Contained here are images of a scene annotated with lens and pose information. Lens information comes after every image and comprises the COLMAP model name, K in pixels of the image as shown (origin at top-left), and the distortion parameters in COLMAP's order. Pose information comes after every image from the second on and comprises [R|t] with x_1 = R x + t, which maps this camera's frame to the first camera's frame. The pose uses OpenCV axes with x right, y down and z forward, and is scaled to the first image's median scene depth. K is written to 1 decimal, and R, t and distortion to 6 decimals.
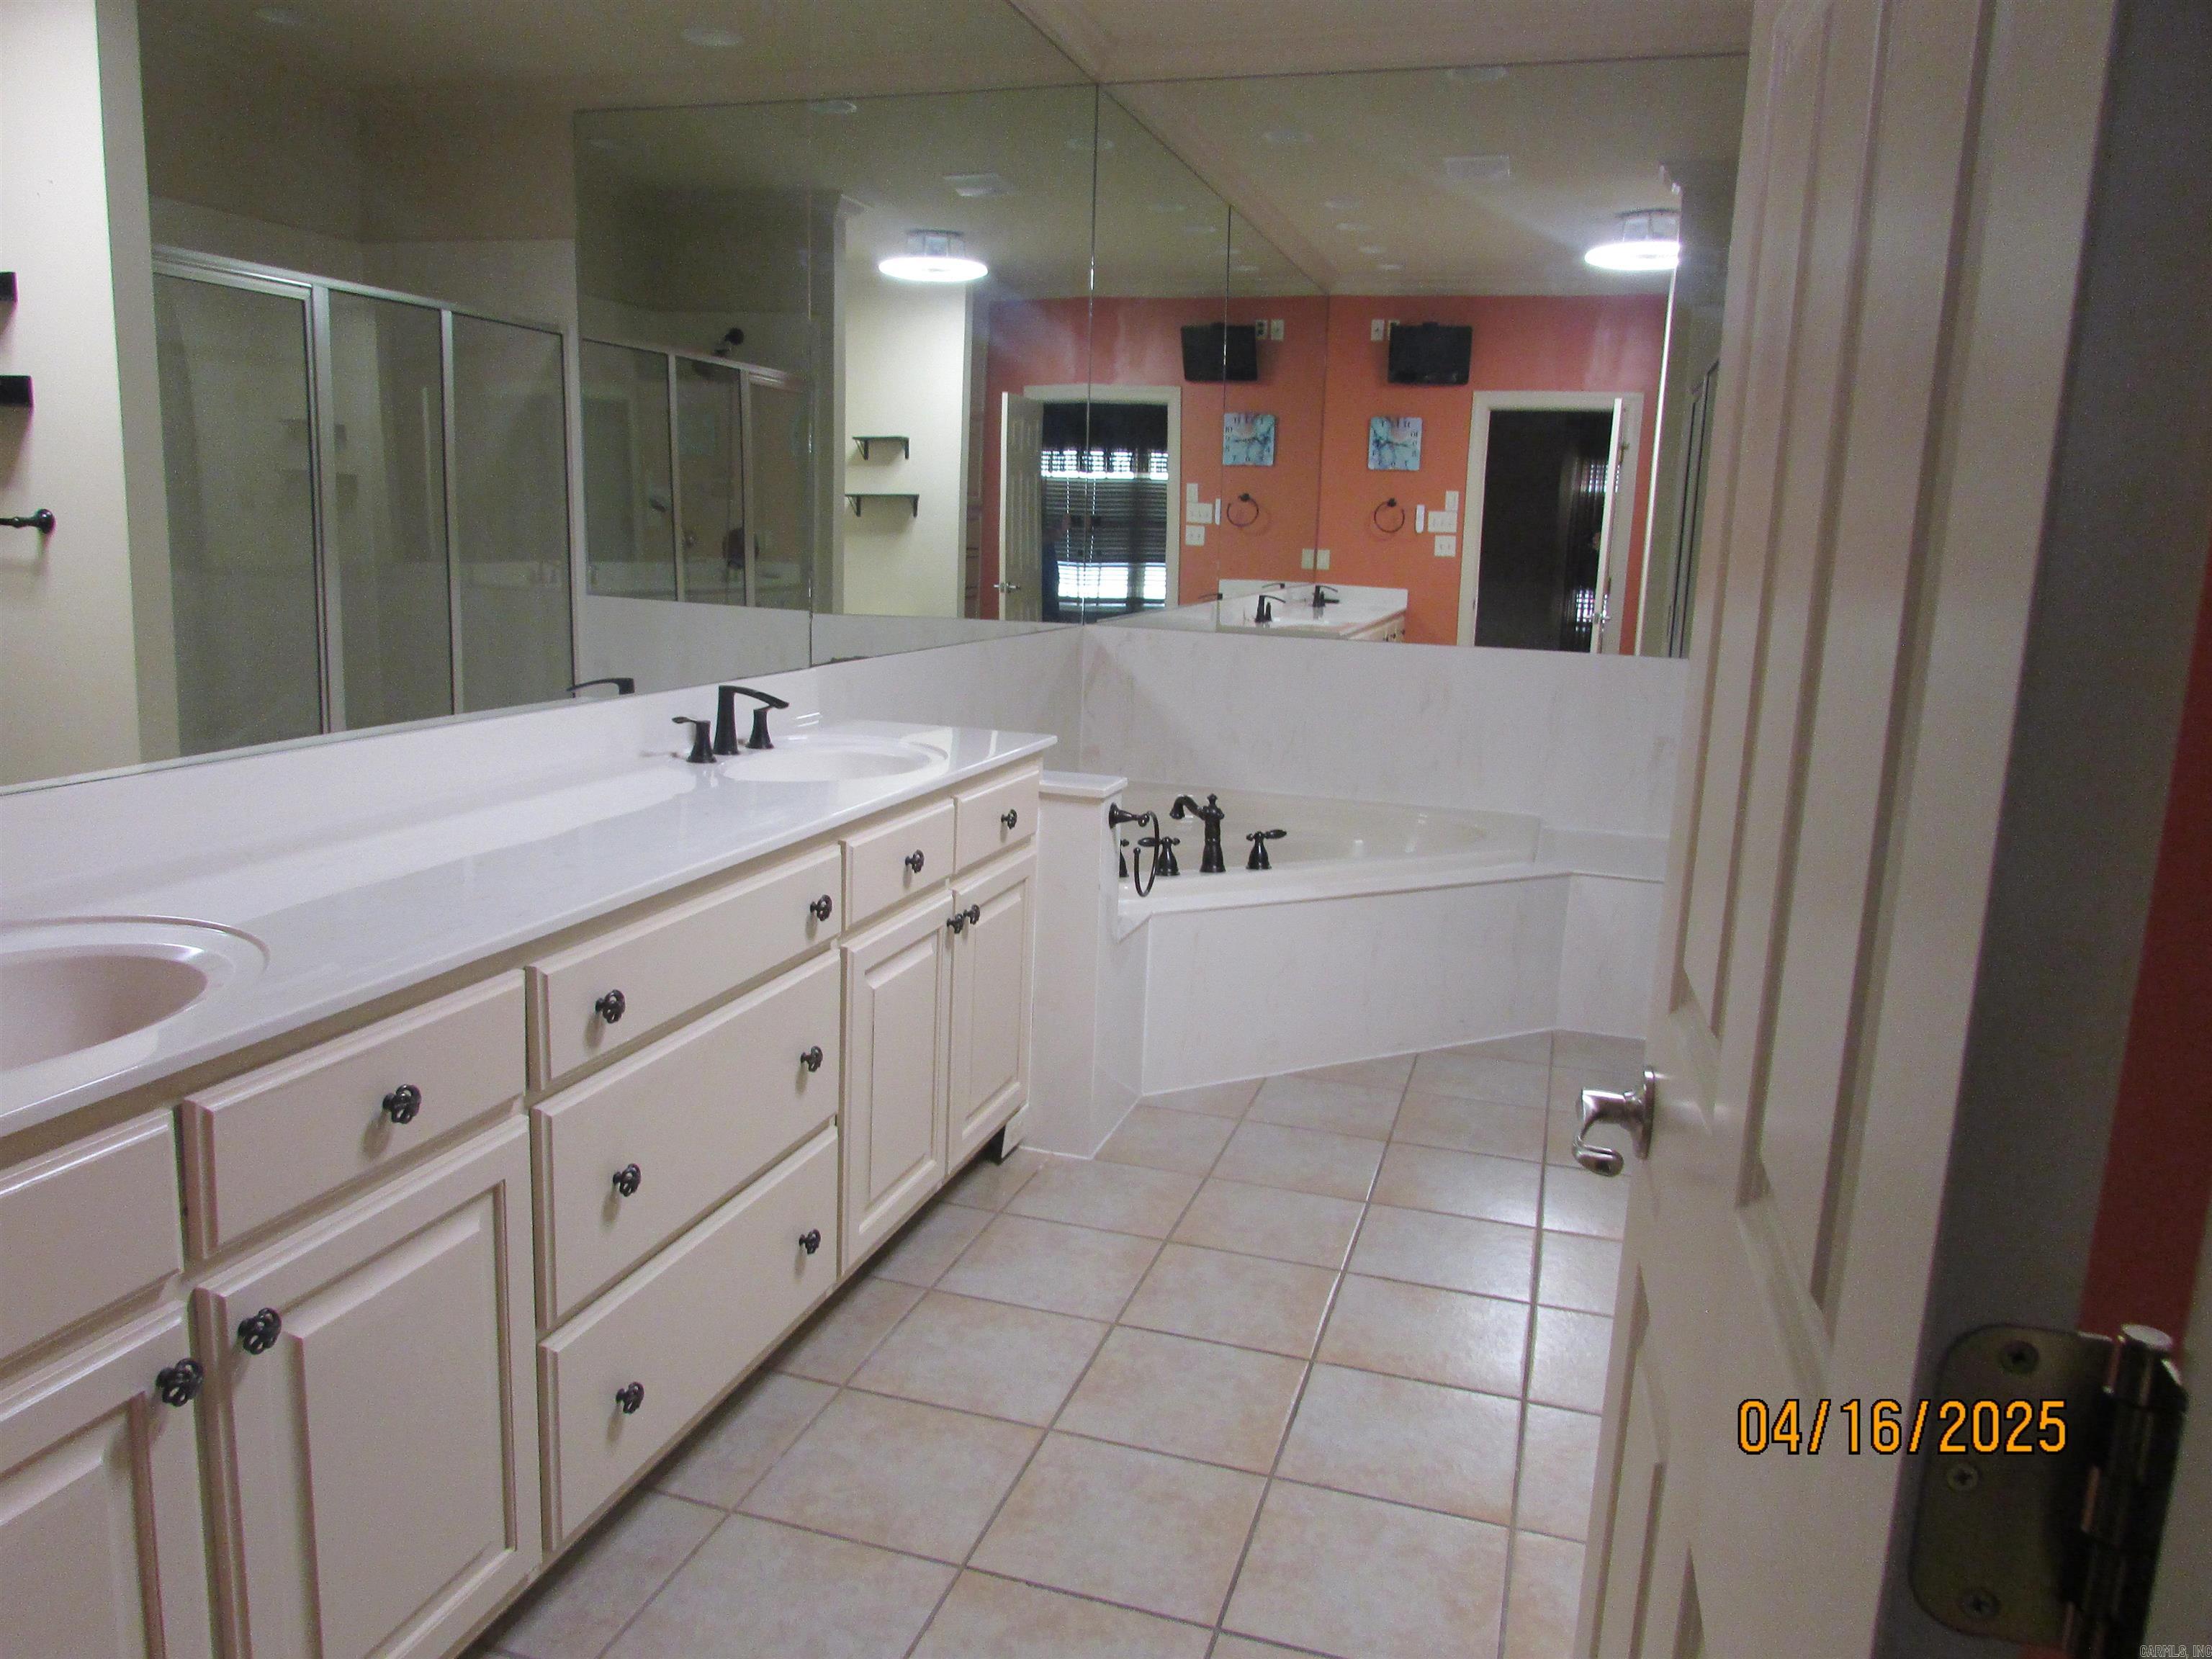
lens RADIAL K [[1568.5, 0, 1104.9], [0, 1568.5, 825.9], [0, 0, 1]] dist [-0.001836, 0.000319]
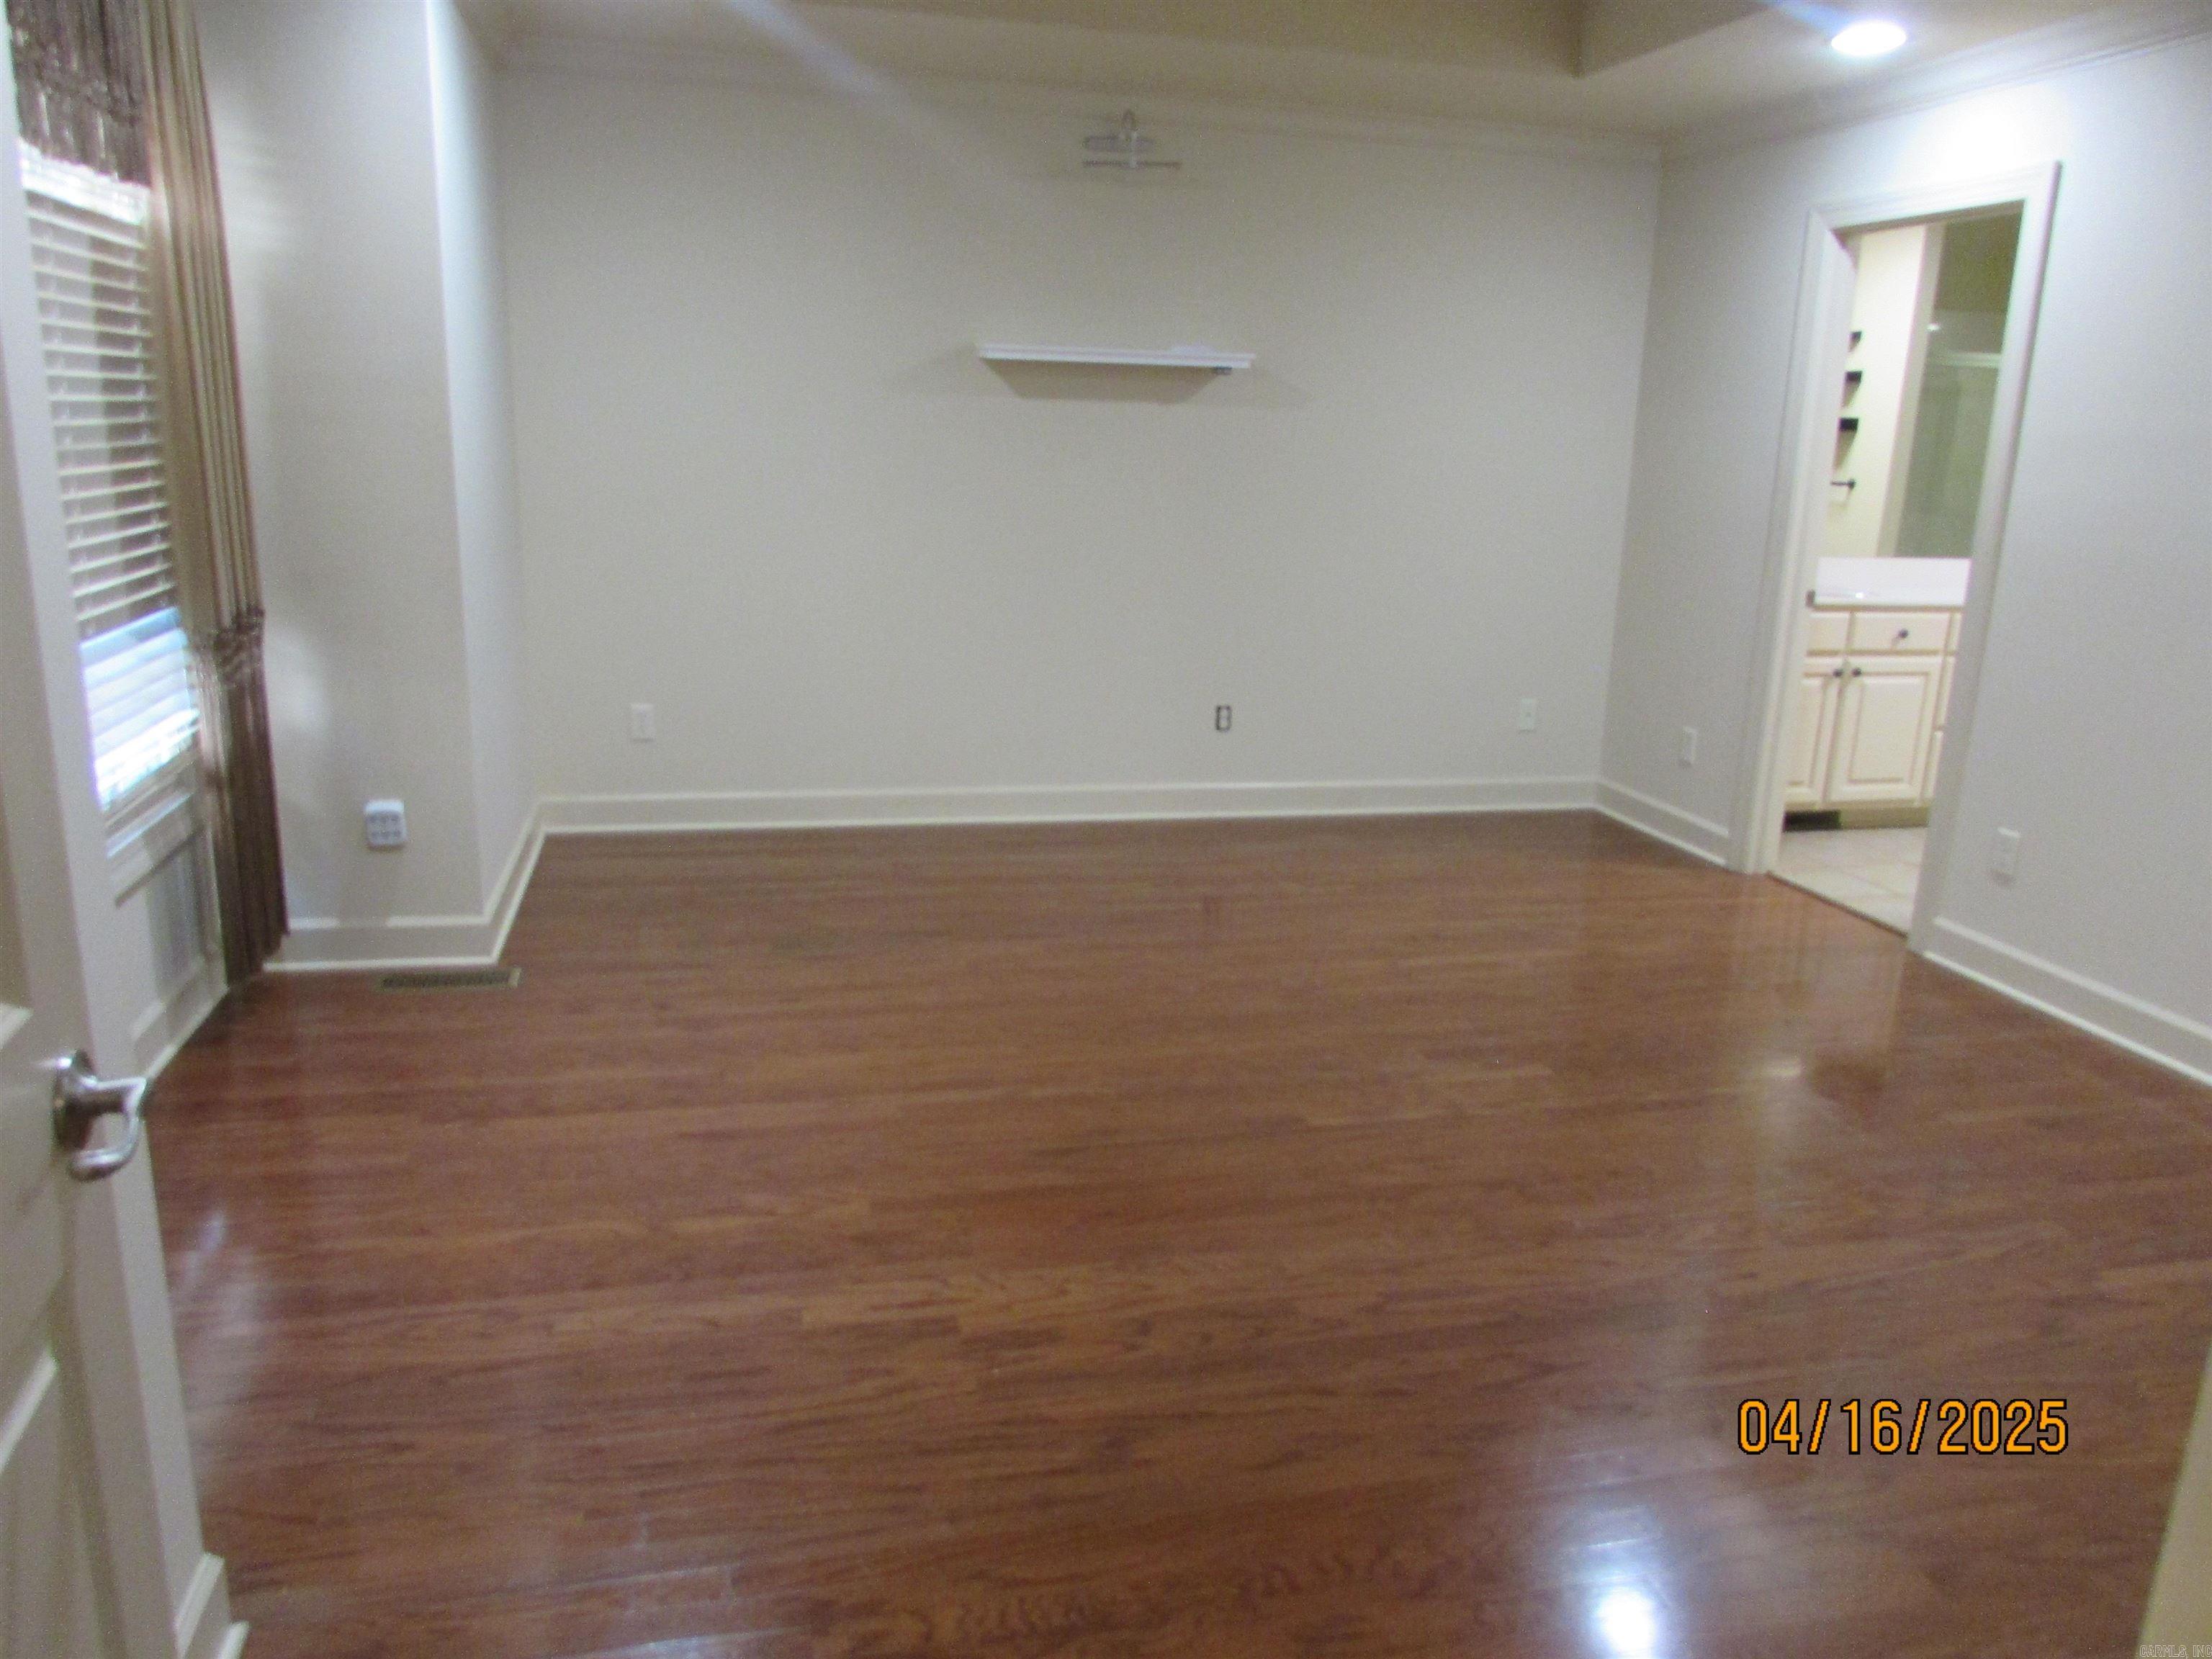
lens RADIAL K [[1568.5, 0, 1106.4], [0, 1568.5, 829.5], [0, 0, 1]] dist [-0.001836, 0.000319]
pose [[0.526209, 0.203388, -0.825674, 1.955932], [-0.185396, 0.975057, 0.122031, 0.581663], [0.829899, 0.088863, 0.550791, -2.949497]]
